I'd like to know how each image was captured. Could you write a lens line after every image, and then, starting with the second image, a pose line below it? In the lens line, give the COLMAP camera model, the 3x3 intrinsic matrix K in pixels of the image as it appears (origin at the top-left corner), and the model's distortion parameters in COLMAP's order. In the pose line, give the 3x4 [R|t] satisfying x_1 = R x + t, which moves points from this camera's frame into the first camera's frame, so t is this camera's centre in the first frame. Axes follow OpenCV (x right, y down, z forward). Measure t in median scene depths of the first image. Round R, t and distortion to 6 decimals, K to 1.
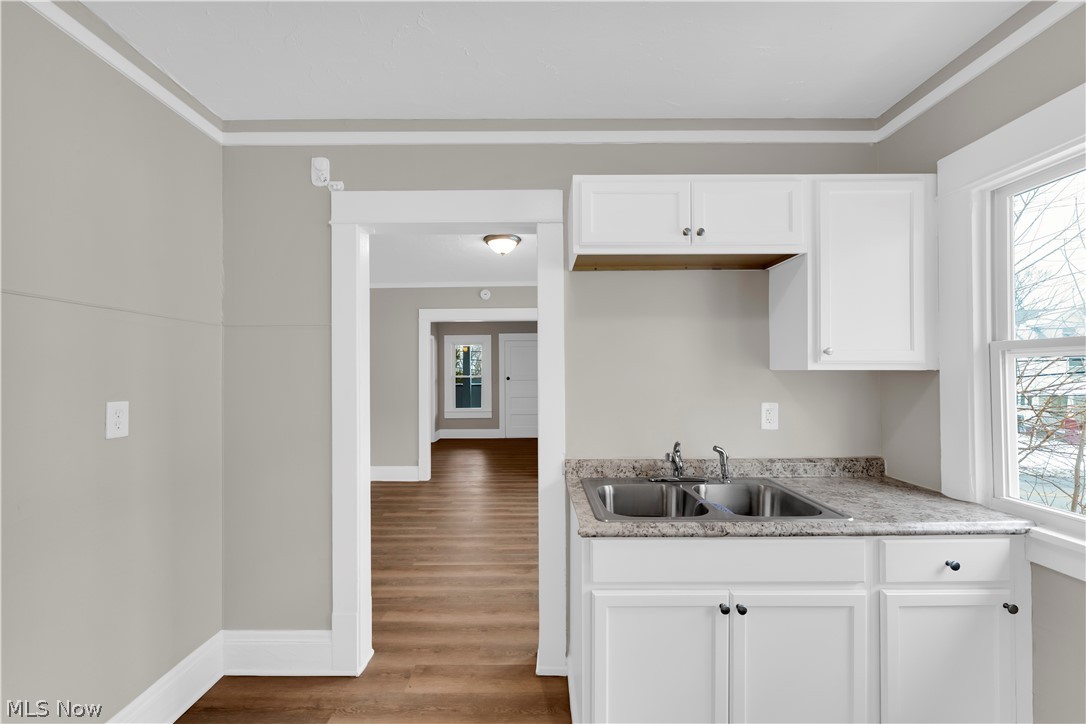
lens RADIAL K [[442.4, 0, 538.7], [0, 442.4, 365.5], [0, 0, 1]] dist [-0.000042, -0.000257]
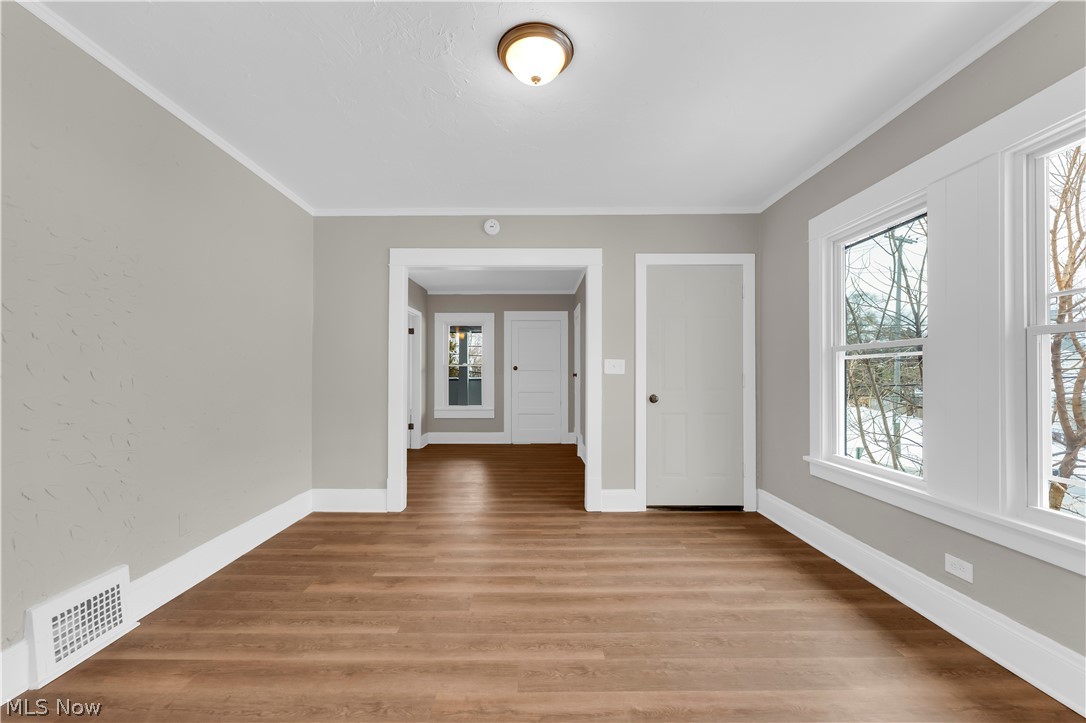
lens RADIAL K [[442.4, 0, 541.3], [0, 442.4, 368.6], [0, 0, 1]] dist [-0.000042, -0.000257]
pose [[0.999891, 0.008277, 0.012249, -0.053945], [-0.008286, 0.999965, 0.000689, 0.047623], [-0.012243, -0.000790, 0.999925, 0.346865]]
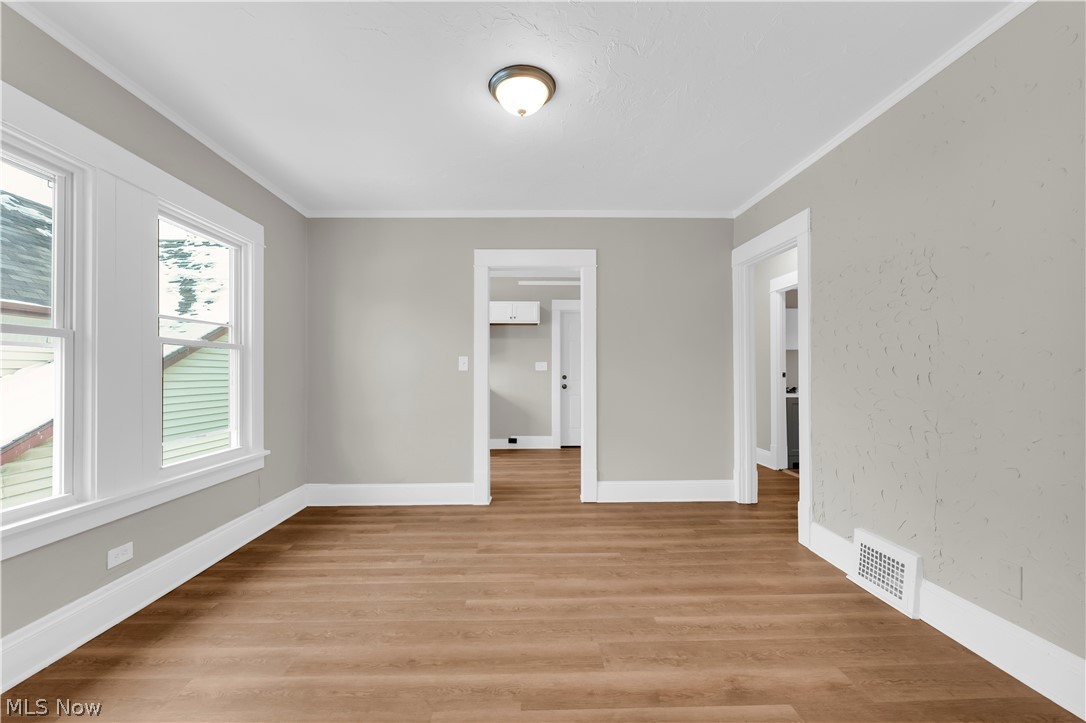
lens RADIAL K [[442.4, 0, 546.8], [0, 442.4, 368.5], [0, 0, 1]] dist [-0.000042, -0.000257]
pose [[-0.998709, 0.006754, -0.050338, -0.056100], [0.007850, 0.999736, -0.021612, 0.057723], [0.050179, -0.021979, -0.998498, 1.064514]]
